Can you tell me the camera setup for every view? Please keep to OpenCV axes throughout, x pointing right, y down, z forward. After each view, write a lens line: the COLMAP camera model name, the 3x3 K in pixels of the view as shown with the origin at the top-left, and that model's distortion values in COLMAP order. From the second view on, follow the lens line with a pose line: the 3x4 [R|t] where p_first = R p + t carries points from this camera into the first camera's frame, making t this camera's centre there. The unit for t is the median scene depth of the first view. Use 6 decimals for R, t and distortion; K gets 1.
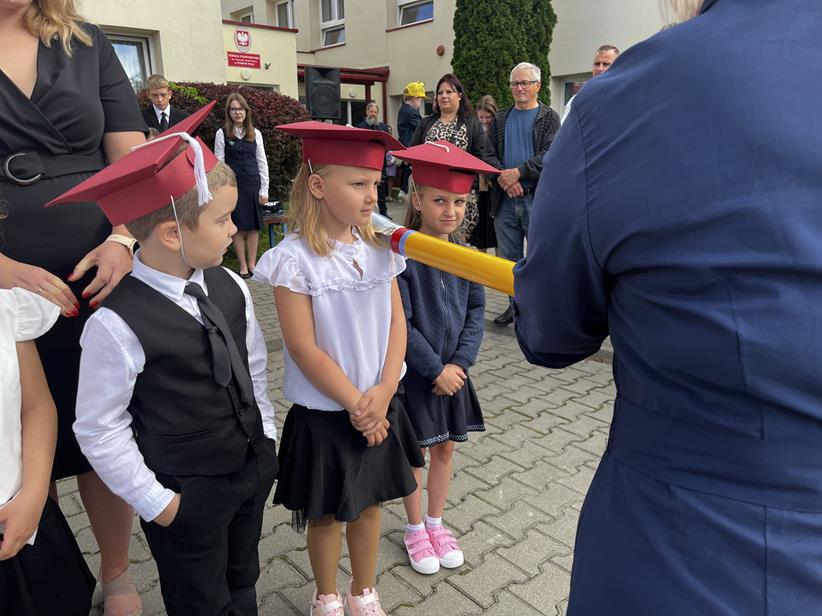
lens RADIAL K [[616.7, 0, 409.1], [0, 616.7, 304.1], [0, 0, 1]] dist [0.051712, -0.070916]
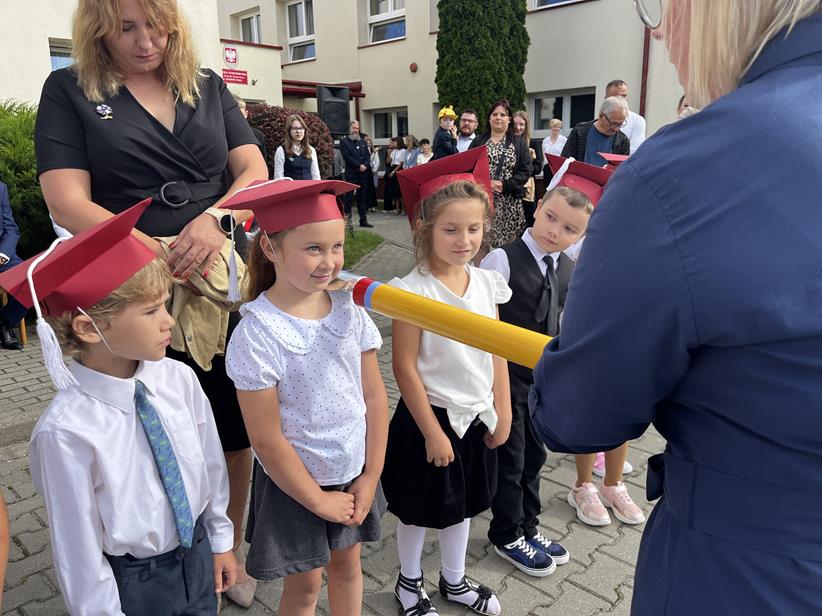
lens RADIAL K [[616.7, 0, 412.9], [0, 616.7, 306.5], [0, 0, 1]] dist [0.051712, -0.070916]
pose [[0.994931, -0.029297, 0.096200, -0.094175], [0.030497, 0.999474, -0.011029, 0.010337], [-0.095826, 0.013907, 0.995301, -0.056899]]
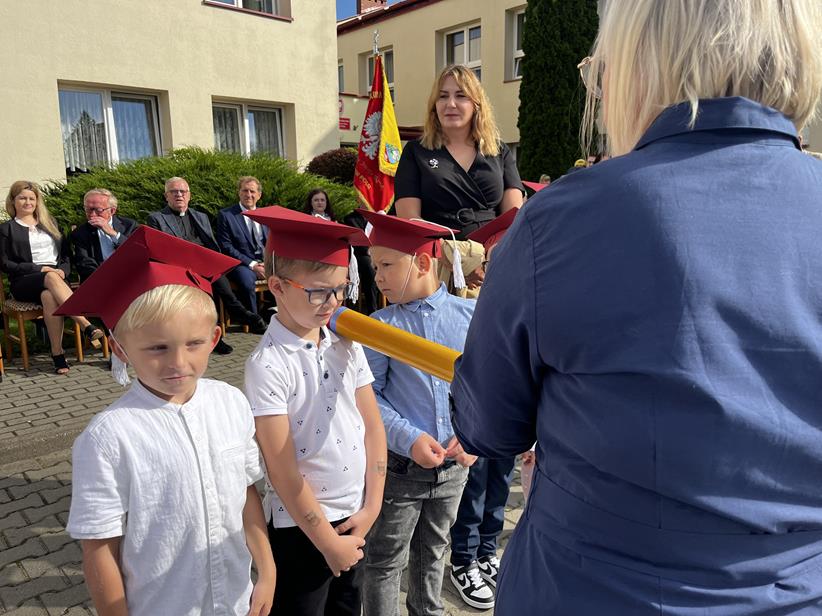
lens RADIAL K [[616.7, 0, 409.6], [0, 616.7, 305.7], [0, 0, 1]] dist [0.051712, -0.070916]
pose [[0.999338, -0.013602, 0.033749, -0.208818], [0.015858, 0.997594, -0.067492, 0.042757], [-0.032750, 0.067982, 0.997149, -0.188537]]
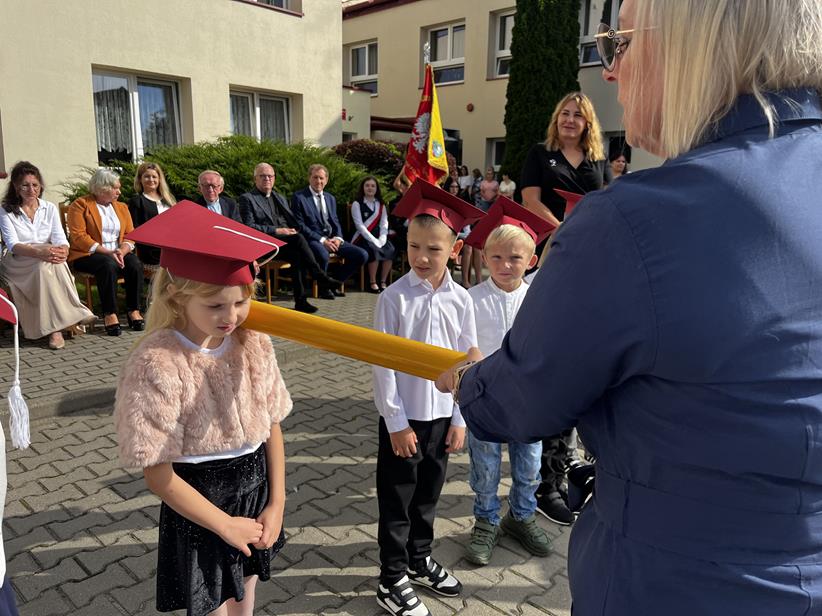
lens RADIAL K [[616.7, 0, 412.3], [0, 616.7, 309.4], [0, 0, 1]] dist [0.051712, -0.070916]
pose [[0.993398, 0.000941, 0.114713, -0.304293], [0.004181, 0.999005, -0.044401, 0.066867], [-0.114640, 0.044587, 0.992406, -0.280541]]
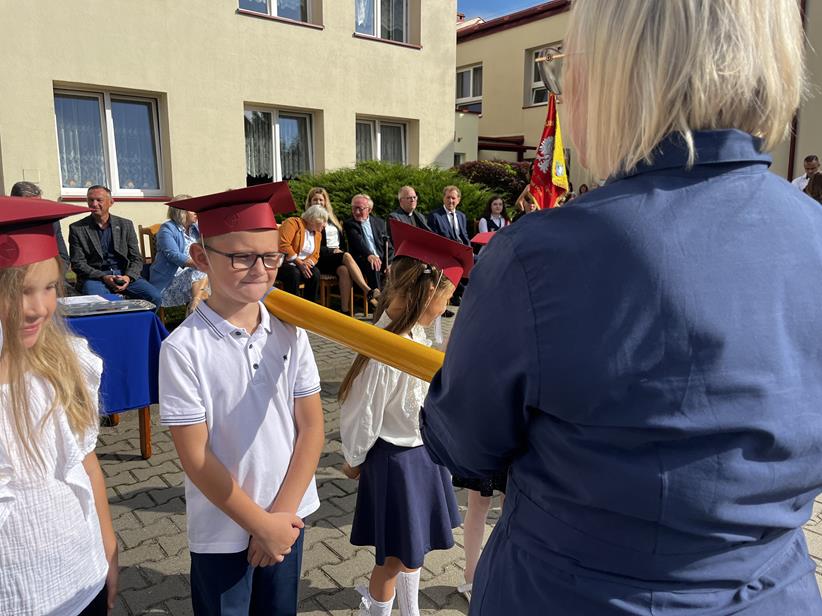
lens RADIAL K [[616.7, 0, 409.9], [0, 616.7, 303.9], [0, 0, 1]] dist [0.051712, -0.070916]
pose [[0.999302, 0.014977, -0.034232, -0.348397], [-0.017575, 0.996883, -0.076918, 0.080478], [0.032973, 0.077466, 0.996450, -0.344274]]
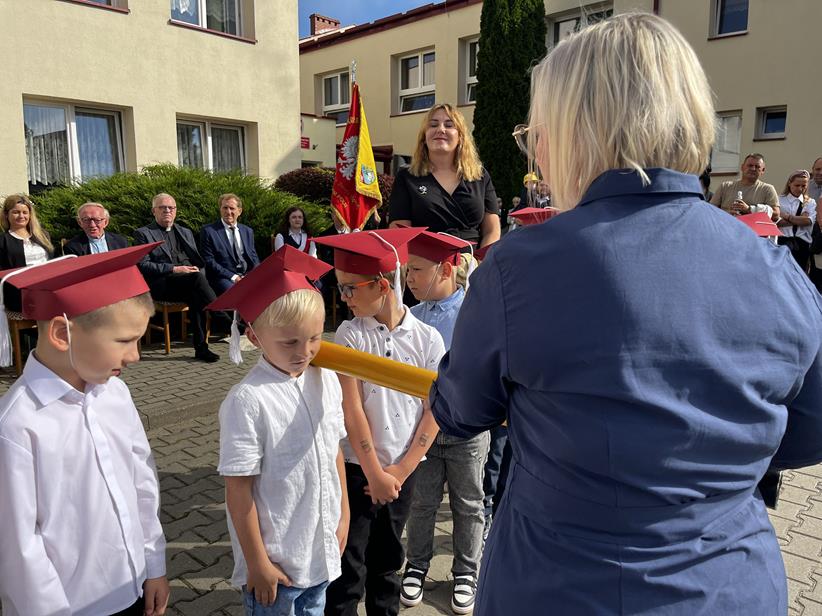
lens RADIAL K [[616.7, 0, 406.0], [0, 616.7, 303.2], [0, 0, 1]] dist [0.051712, -0.070916]
pose [[0.993488, -0.008894, 0.113589, -0.235255], [0.020077, 0.995014, -0.097690, 0.049272], [-0.112154, 0.099334, 0.988713, -0.219965]]
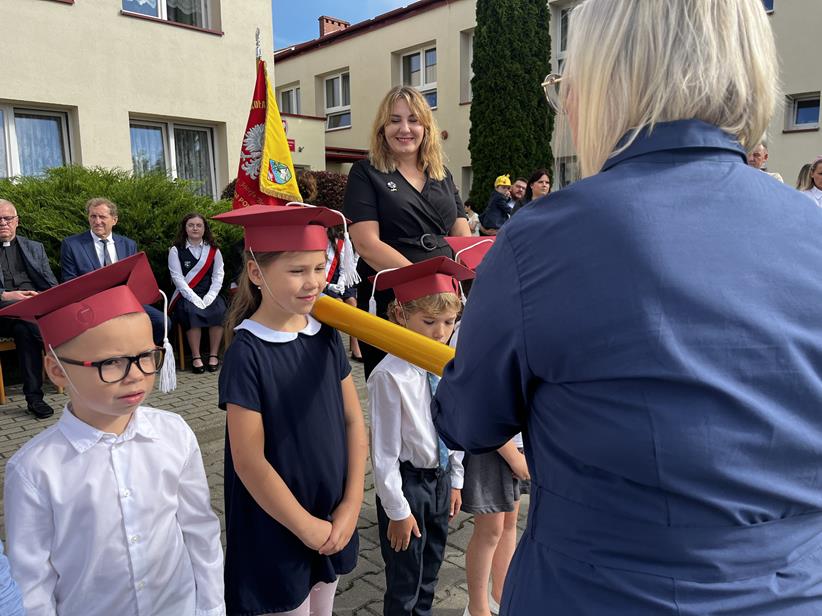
lens RADIAL K [[616.7, 0, 412.9], [0, 616.7, 304.2], [0, 0, 1]] dist [0.051712, -0.070916]
pose [[0.997271, -0.015883, 0.072098, -0.137240], [0.023569, 0.993974, -0.107048, 0.023094], [-0.069963, 0.108455, 0.991636, -0.112687]]
